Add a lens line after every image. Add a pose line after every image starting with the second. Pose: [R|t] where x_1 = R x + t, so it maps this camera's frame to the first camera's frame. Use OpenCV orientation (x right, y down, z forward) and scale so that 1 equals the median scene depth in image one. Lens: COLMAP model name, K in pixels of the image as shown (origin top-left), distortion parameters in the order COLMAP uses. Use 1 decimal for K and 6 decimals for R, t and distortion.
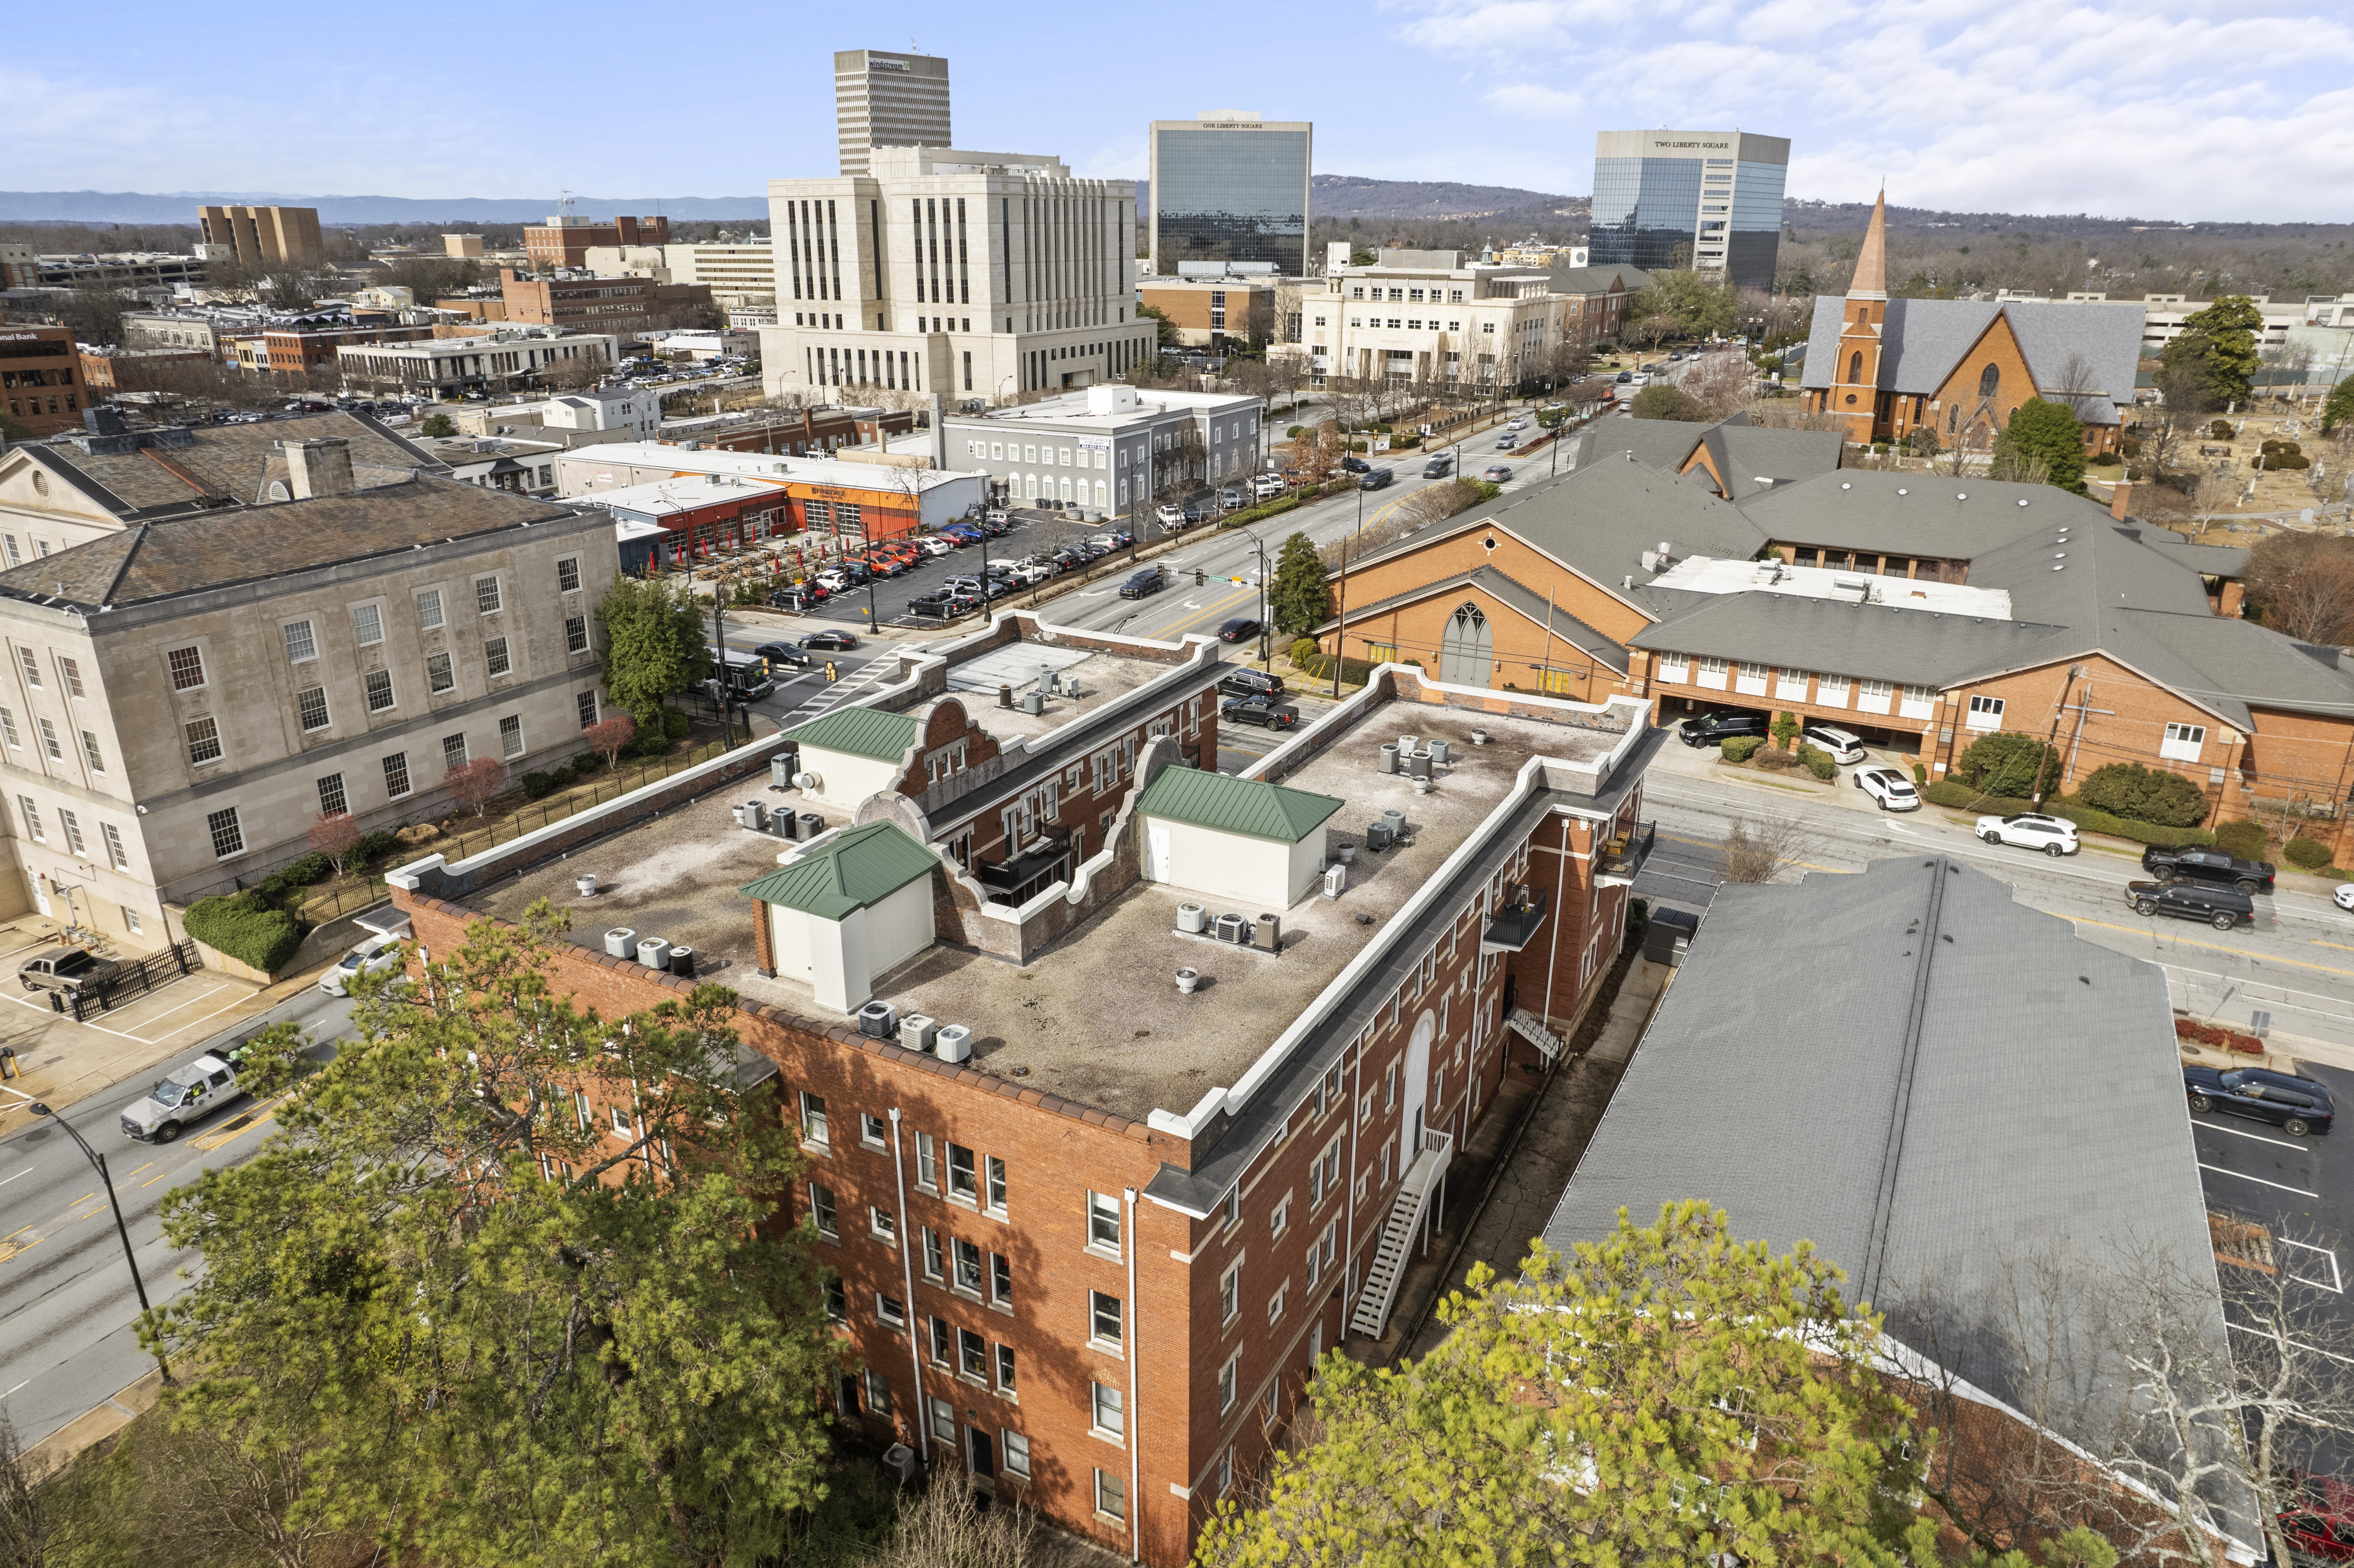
lens RADIAL K [[1494.9, 0, 1180.3], [0, 1494.9, 784.2], [0, 0, 1]] dist [-0.075631, 0.067682]
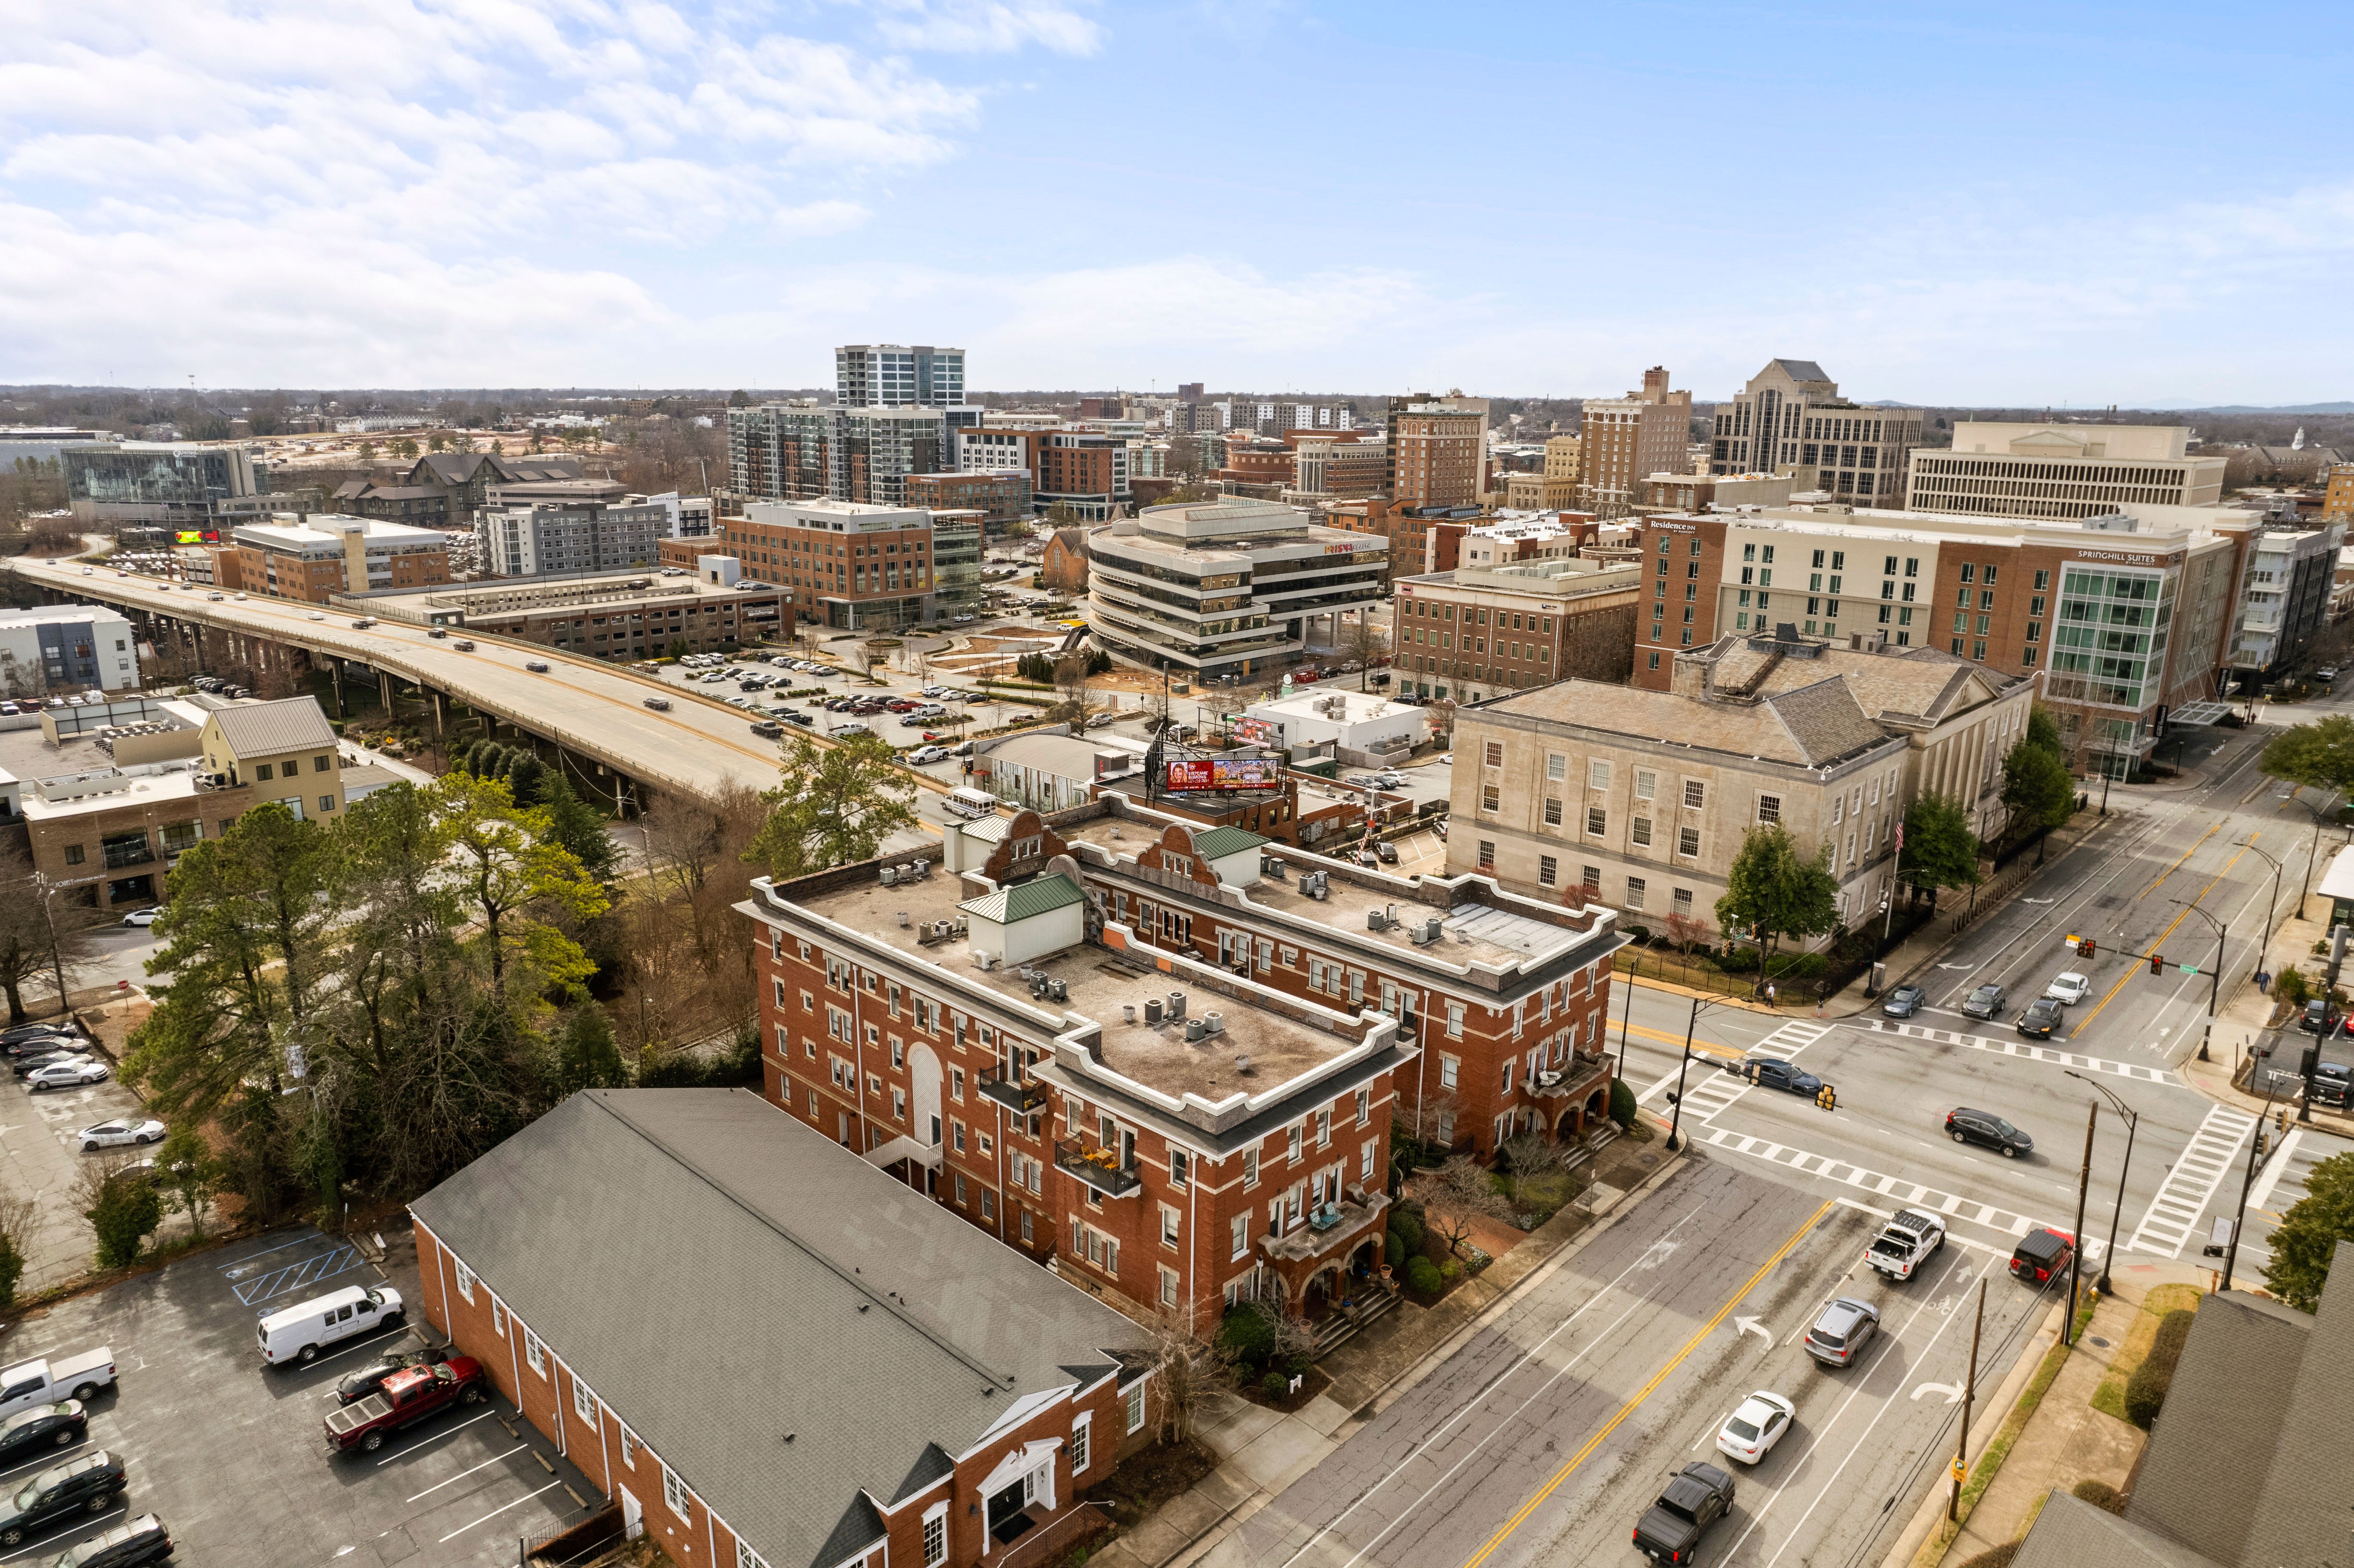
lens RADIAL K [[1494.9, 0, 1189.8], [0, 1494.9, 807.0], [0, 0, 1]] dist [-0.075631, 0.067682]
pose [[-0.245550, 0.254481, -0.935385, 0.629814], [-0.356738, 0.873490, 0.331290, -0.287734], [0.901356, 0.415036, -0.123703, 0.563098]]
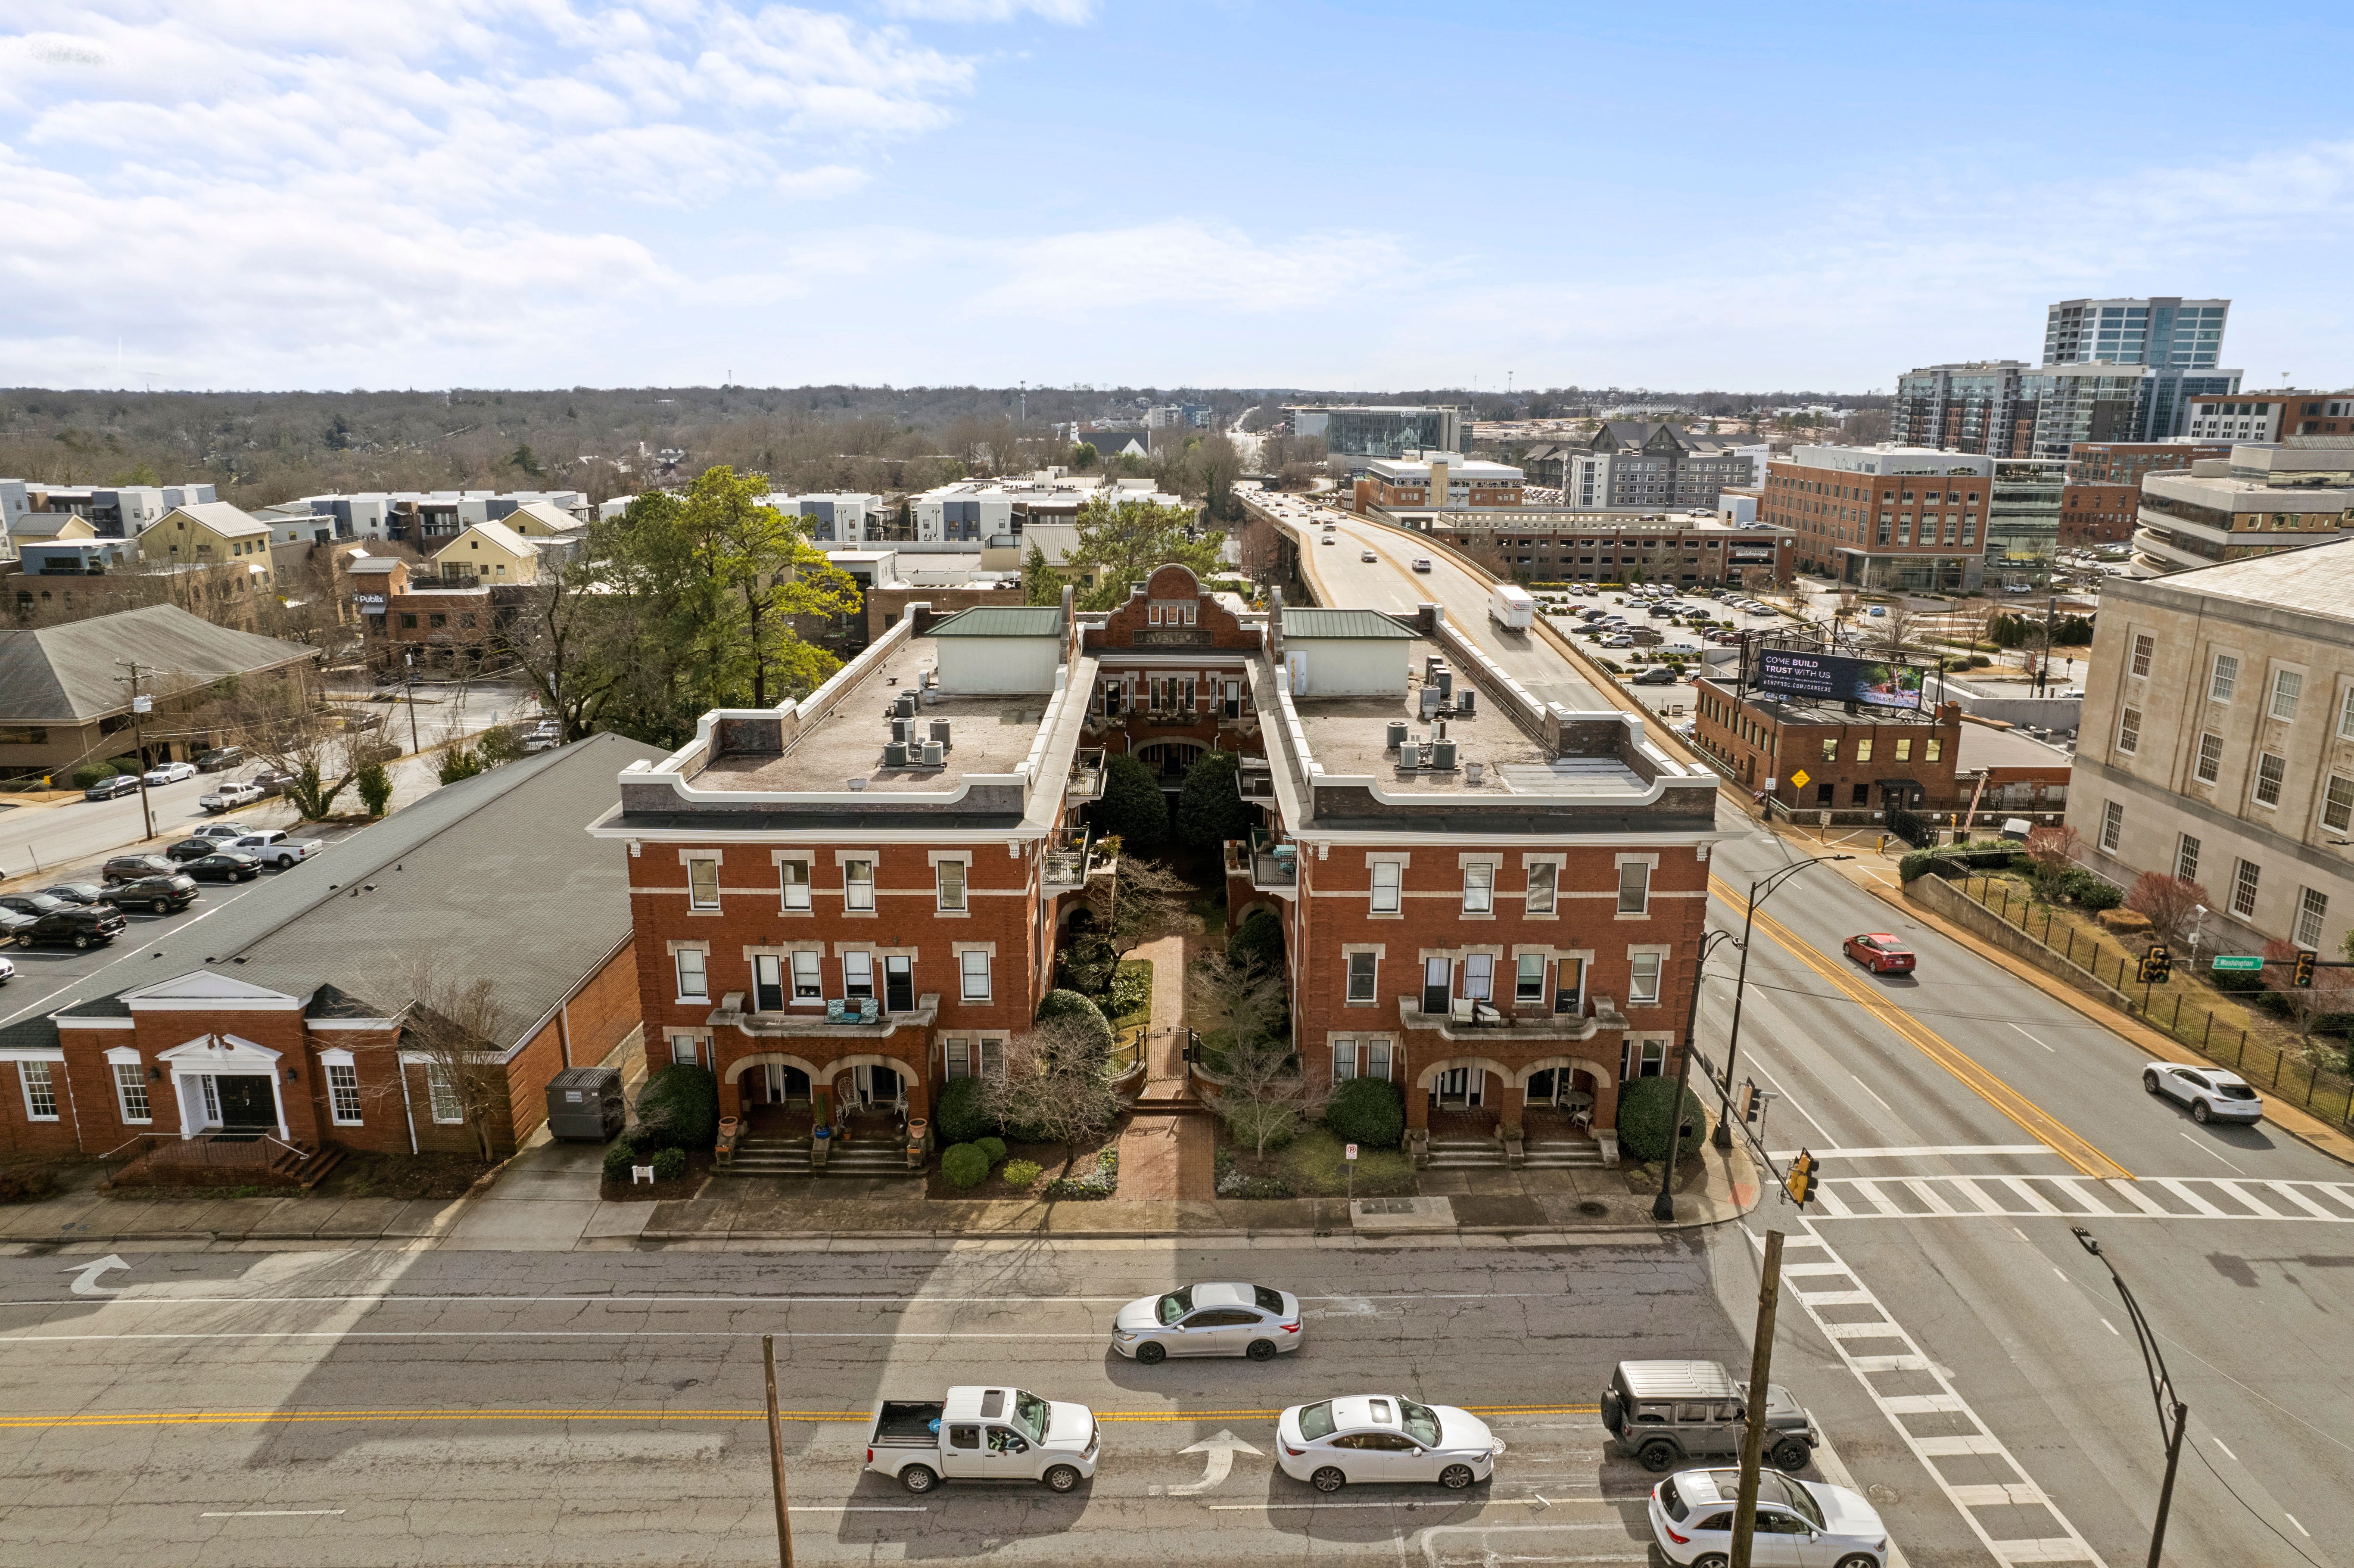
lens RADIAL K [[1494.9, 0, 1194.8], [0, 1494.9, 810.5], [0, 0, 1]] dist [-0.075631, 0.067682]
pose [[-0.875403, 0.126357, -0.466588, 0.225402], [-0.174493, 0.817551, 0.548783, -0.262244], [0.450802, 0.561823, -0.693638, 0.893567]]
